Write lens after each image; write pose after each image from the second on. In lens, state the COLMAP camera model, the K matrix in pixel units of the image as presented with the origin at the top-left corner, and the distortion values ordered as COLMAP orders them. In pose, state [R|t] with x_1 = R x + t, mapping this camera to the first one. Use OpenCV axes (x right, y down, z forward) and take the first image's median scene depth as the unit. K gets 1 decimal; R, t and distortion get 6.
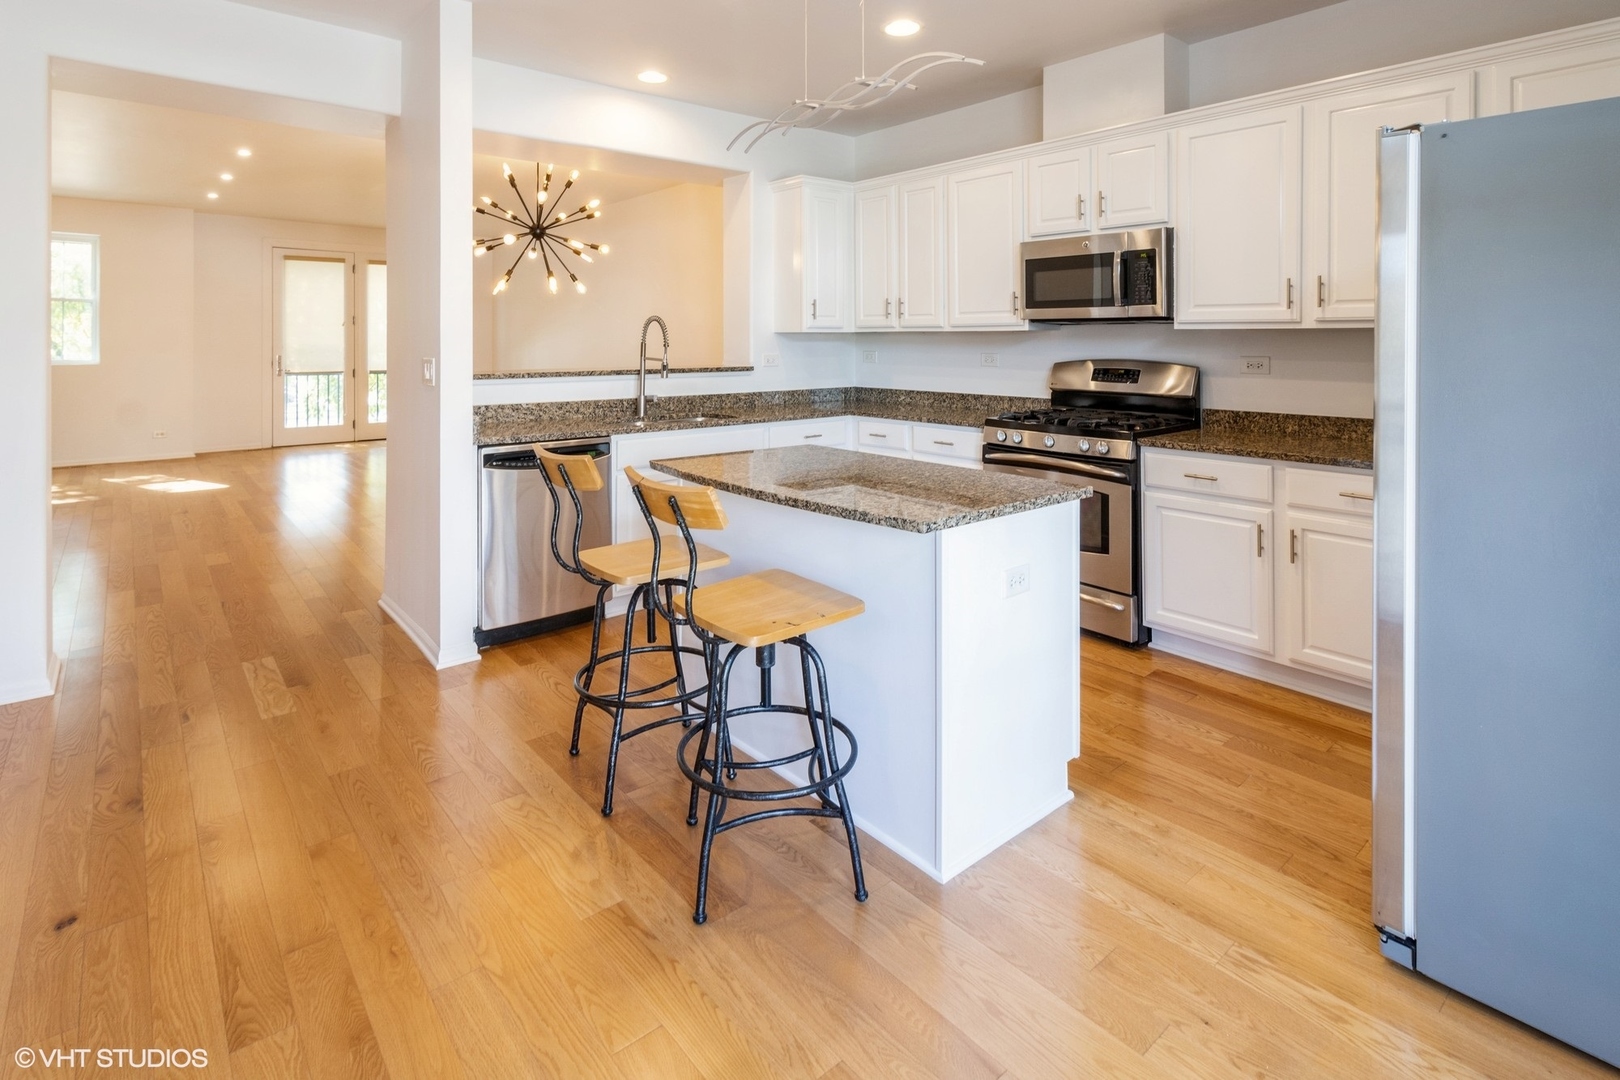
lens RADIAL K [[786.4, 0, 794.7], [0, 786.4, 517.8], [0, 0, 1]] dist [-0.001850, 0.000277]
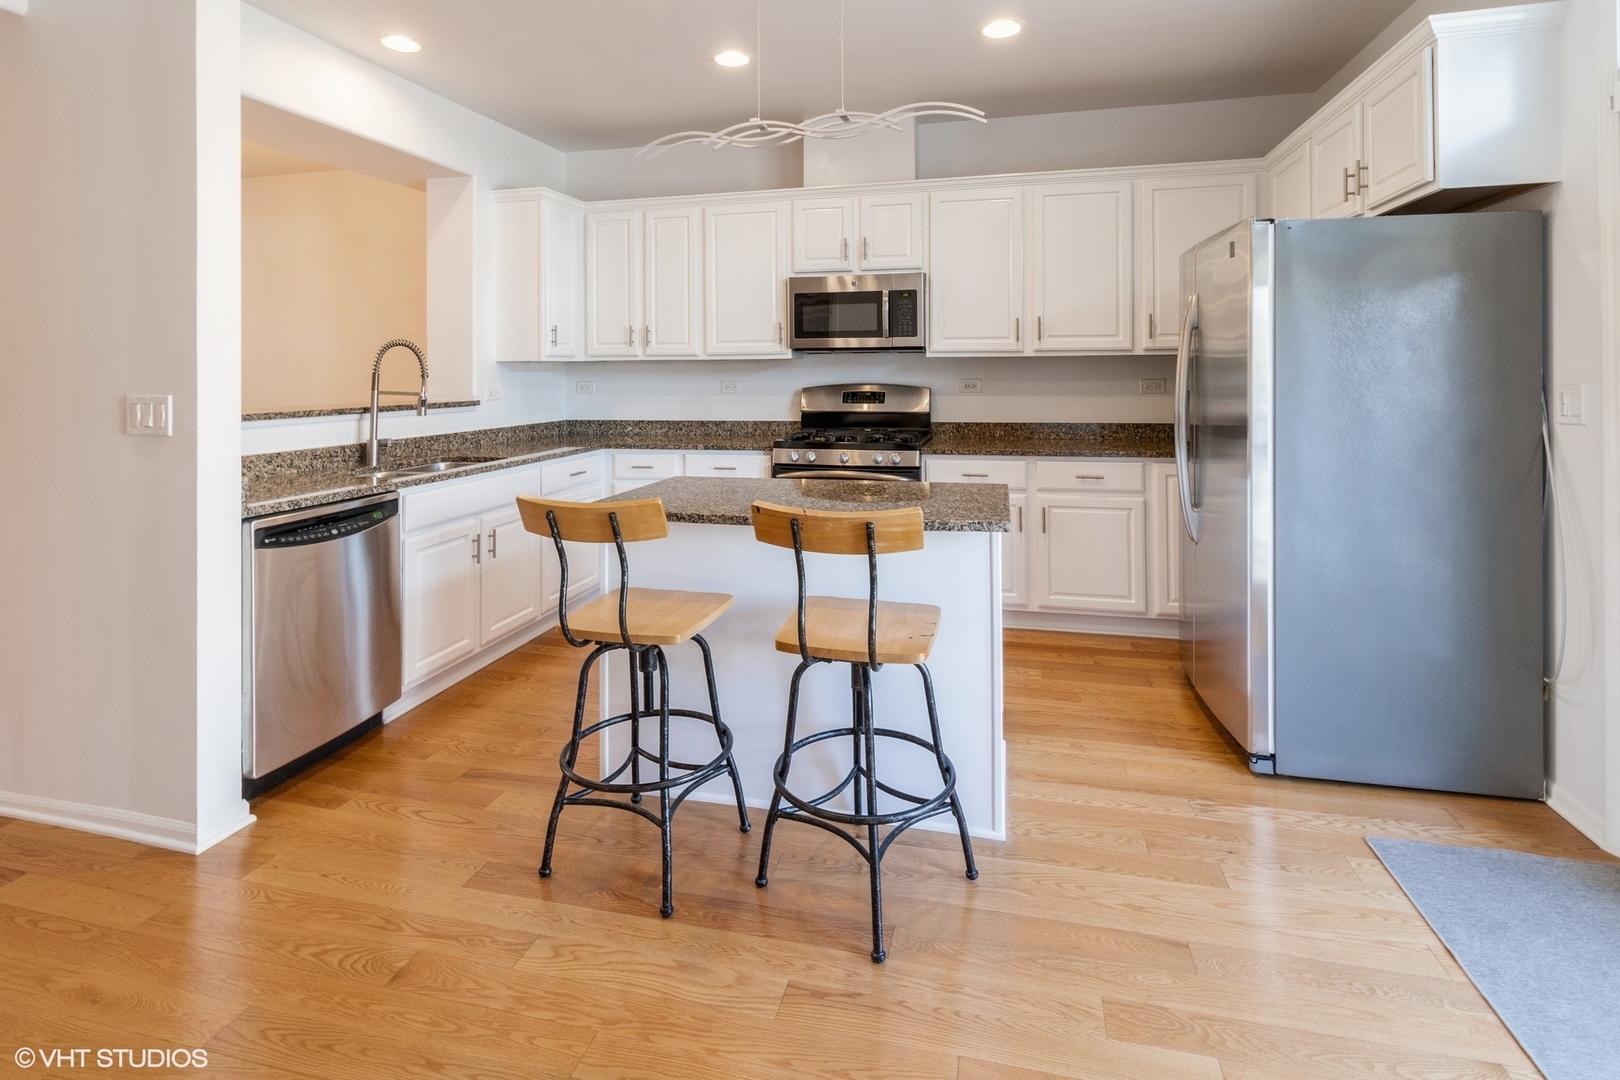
lens RADIAL K [[779.4, 0, 810.0], [0, 779.4, 540.0], [0, 0, 1]] dist [0.000524, 0.000281]
pose [[0.805013, -0.131667, 0.578462, -0.352105], [0.138398, 0.989837, 0.032700, -0.022157], [-0.576888, 0.053734, 0.815054, 0.123069]]
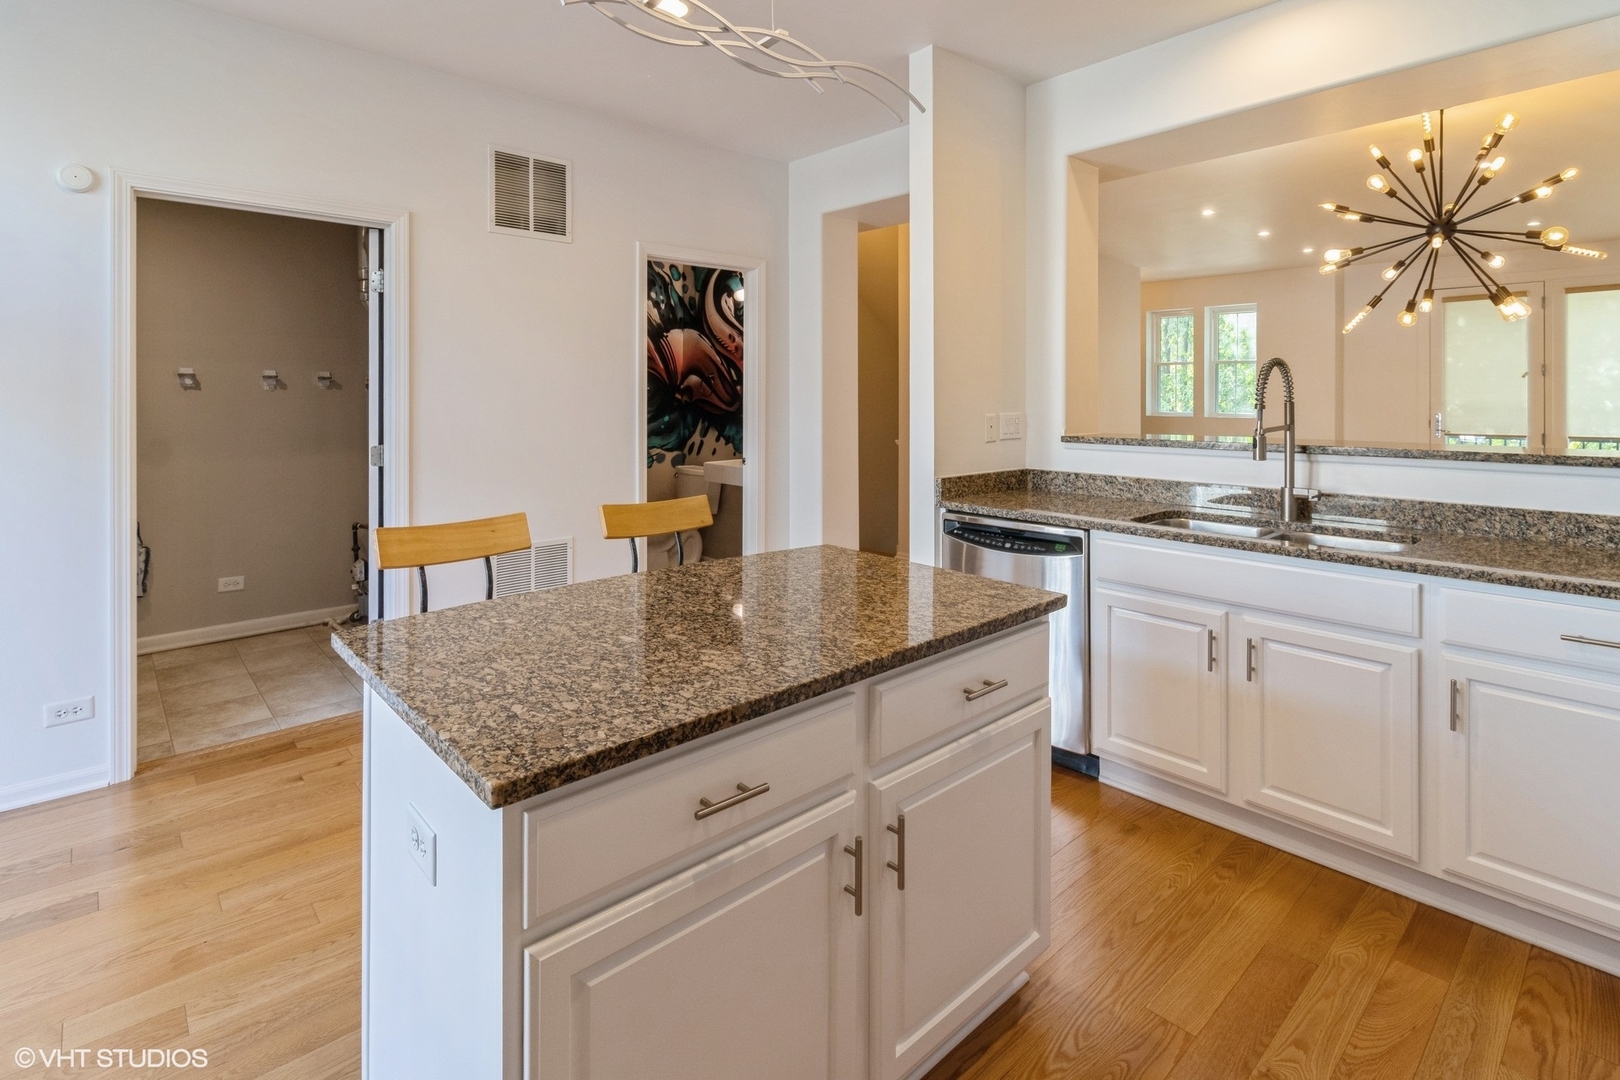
lens RADIAL K [[779.4, 0, 810.0], [0, 779.4, 540.0], [0, 0, 1]] dist [0.000524, 0.000281]
pose [[0.048650, 0.183764, -0.981766, 0.446750], [-0.218506, 0.961079, 0.169064, -0.156791], [0.974622, 0.206297, 0.086910, 0.677467]]
